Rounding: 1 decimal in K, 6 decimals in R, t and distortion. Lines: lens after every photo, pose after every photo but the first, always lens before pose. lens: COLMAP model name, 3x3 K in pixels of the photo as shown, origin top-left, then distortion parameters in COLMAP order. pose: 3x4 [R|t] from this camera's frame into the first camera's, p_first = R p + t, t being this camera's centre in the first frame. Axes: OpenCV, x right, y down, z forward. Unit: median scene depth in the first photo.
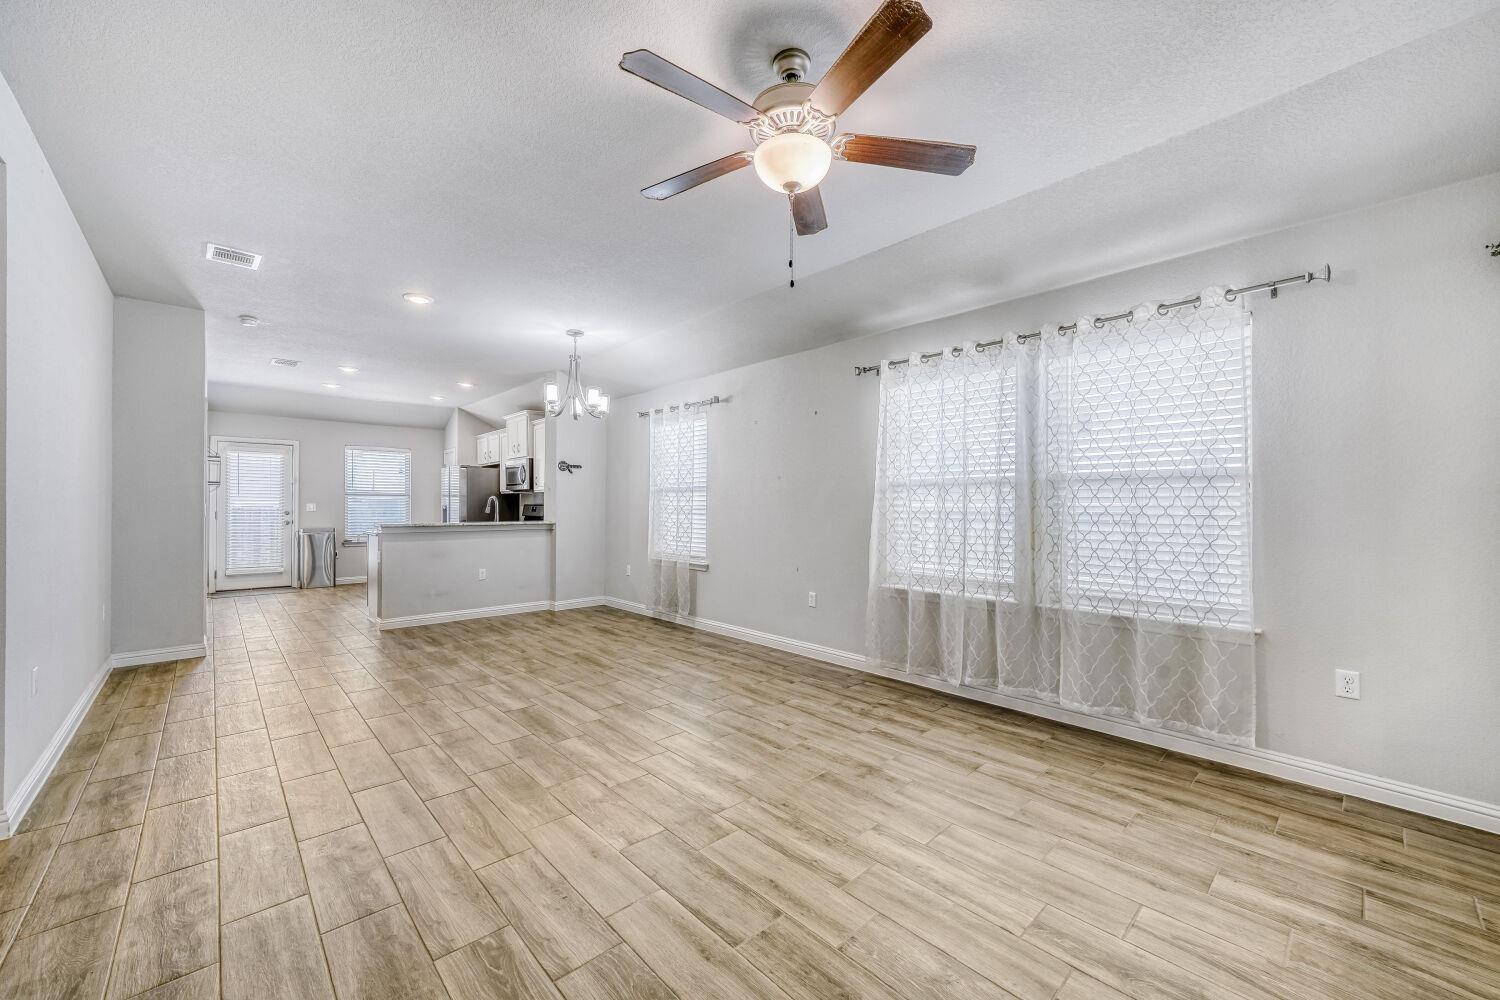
lens RADIAL K [[564.8, 0, 738.2], [0, 564.8, 503.4], [0, 0, 1]] dist [0.001117, 0.001670]
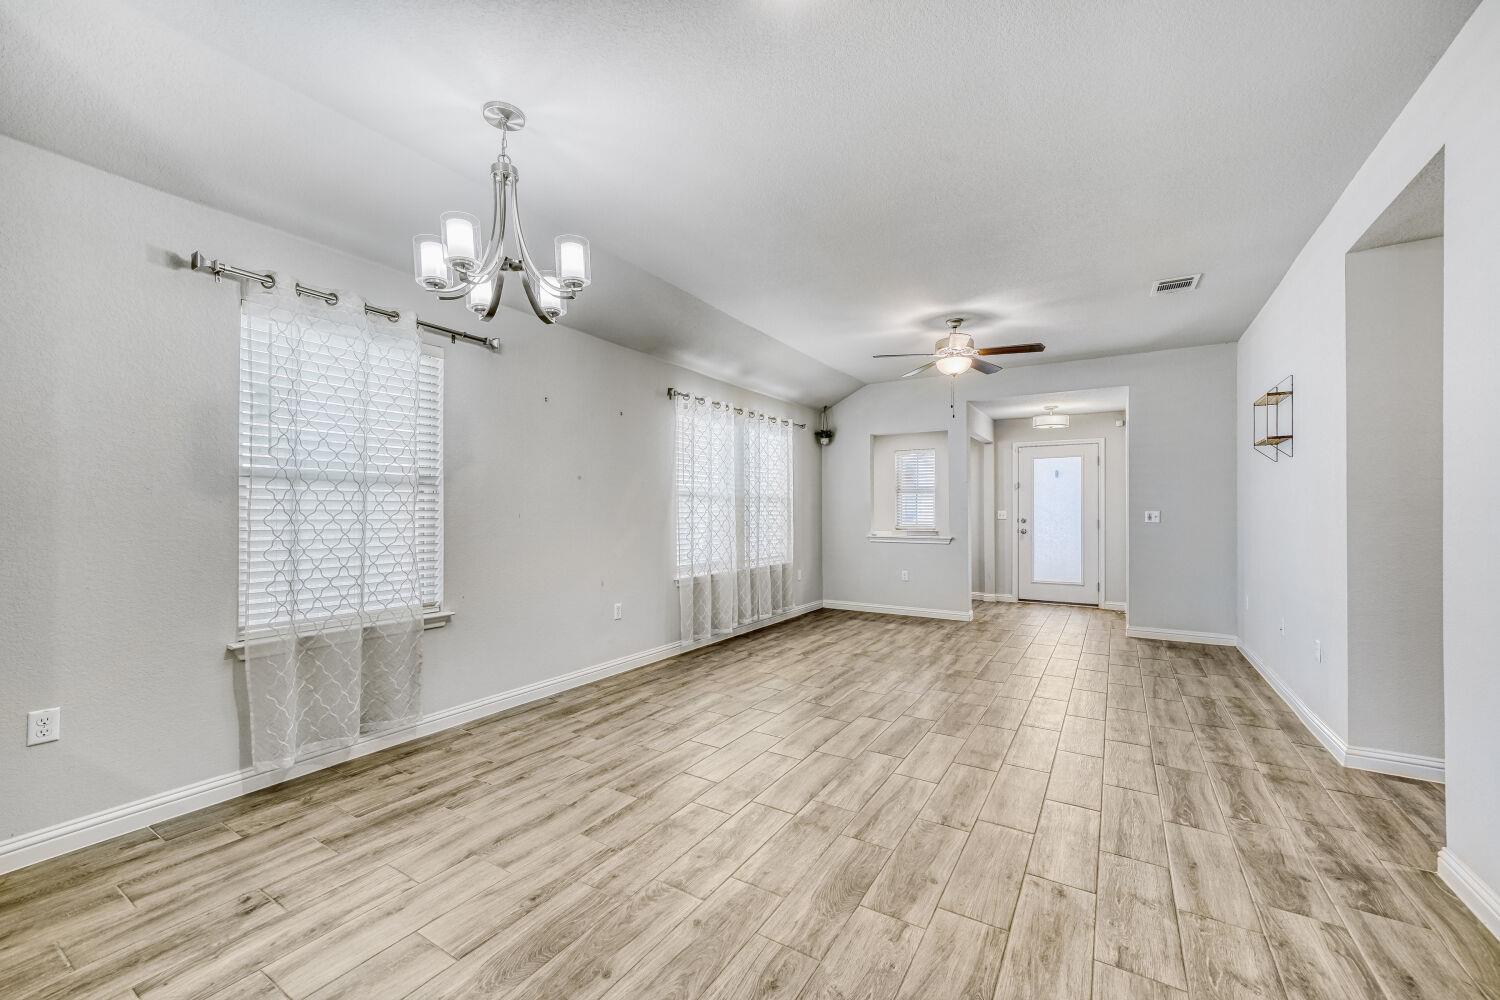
lens RADIAL K [[585.5, 0, 742.0], [0, 585.5, 508.2], [0, 0, 1]] dist [0.003900, 0.000473]
pose [[-0.250044, 0.004979, 0.968222, -1.236834], [-0.005789, 0.999961, -0.006637, 0.005873], [-0.968217, -0.007264, -0.250005, 1.498952]]
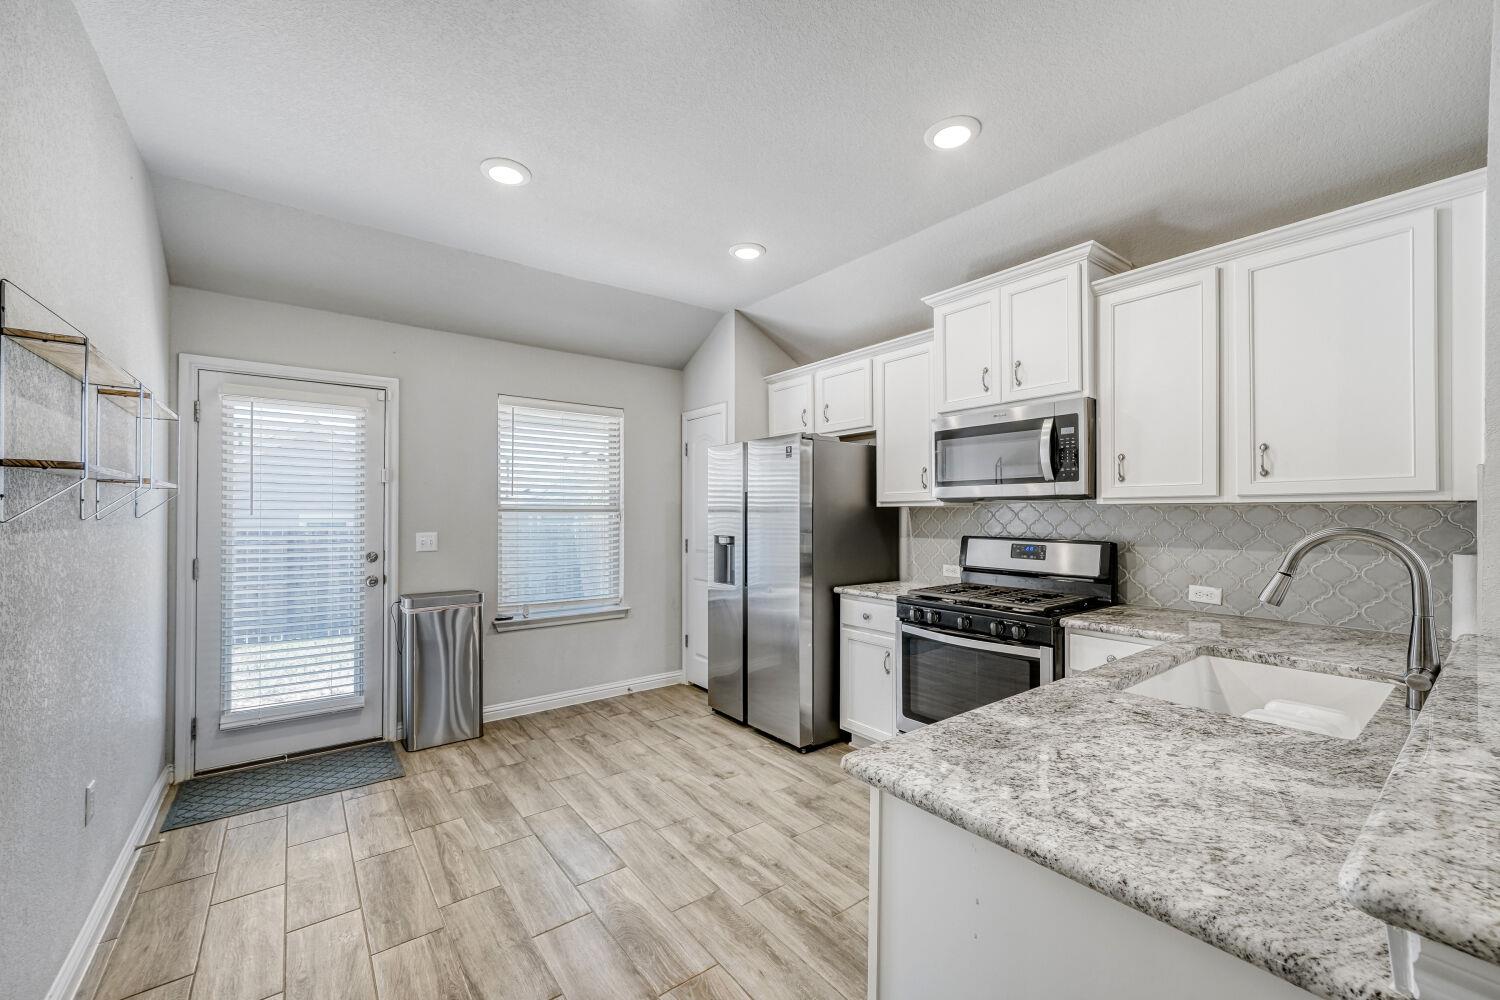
lens RADIAL K [[585.5, 0, 747.2], [0, 585.5, 501.2], [0, 0, 1]] dist [0.003900, 0.000473]
pose [[0.995228, 0.001056, -0.097570, -0.518877], [-0.001311, 0.999996, -0.002543, -0.023595], [0.097567, 0.002659, 0.995225, 0.644410]]
